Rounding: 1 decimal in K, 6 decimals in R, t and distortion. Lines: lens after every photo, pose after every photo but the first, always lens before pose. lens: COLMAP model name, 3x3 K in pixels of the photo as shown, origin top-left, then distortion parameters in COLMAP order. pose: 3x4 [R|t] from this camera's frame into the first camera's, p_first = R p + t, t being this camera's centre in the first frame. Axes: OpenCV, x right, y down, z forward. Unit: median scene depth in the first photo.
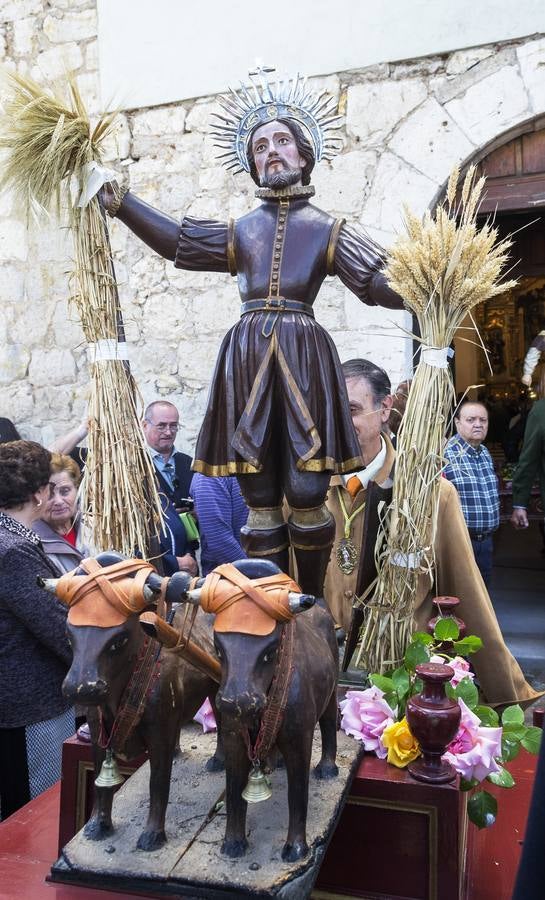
lens RADIAL K [[757.8, 0, 286.2], [0, 757.8, 415.0], [0, 0, 1]] dist [0.041700, -0.003738]
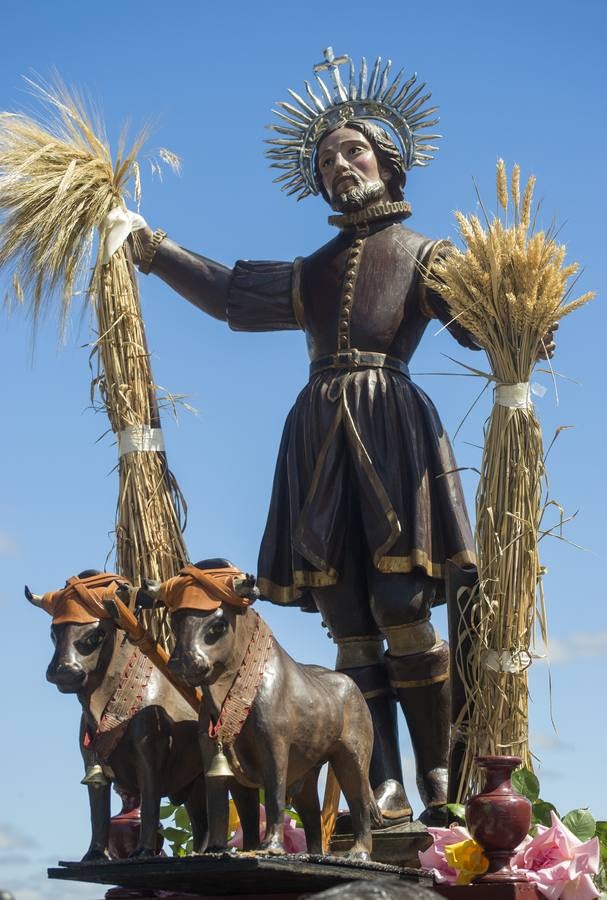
lens RADIAL K [[2434.7, 0, 304.0], [0, 2434.7, 448.6], [0, 0, 1]] dist [-0.125330, 0.000000]
pose [[0.961848, -0.086819, -0.259443, 0.562590], [0.036973, 0.980863, -0.191157, 0.399095], [0.271074, 0.174272, 0.946651, -1.277667]]
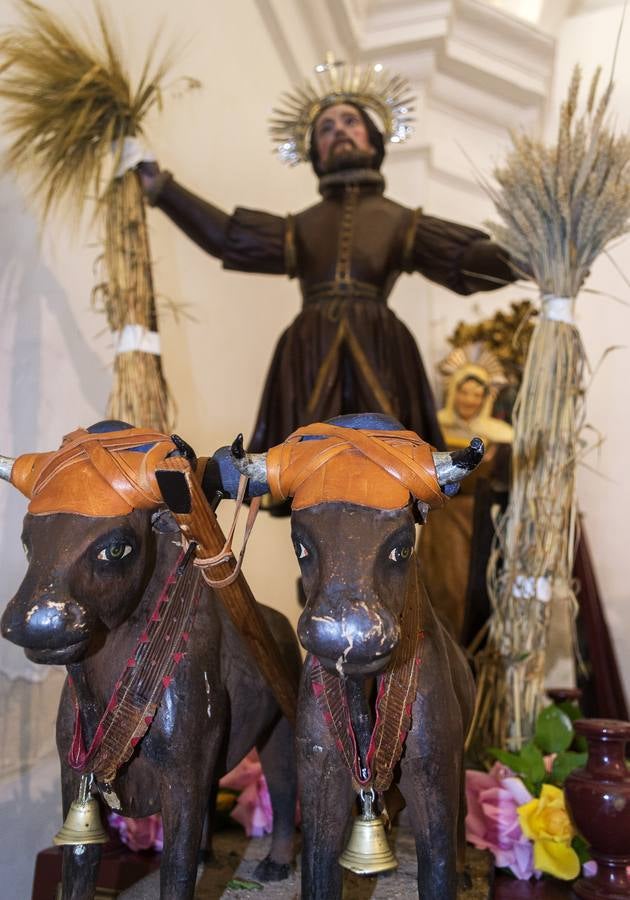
lens RADIAL K [[730.3, 0, 317.4], [0, 730.3, 446.2], [0, 0, 1]] dist [-0.005243, 0.006672]
pose [[0.999989, 0.004511, 0.001501, -0.042993], [-0.004074, 0.975797, -0.218638, 0.191549], [-0.002451, 0.218630, 0.975805, 0.268249]]
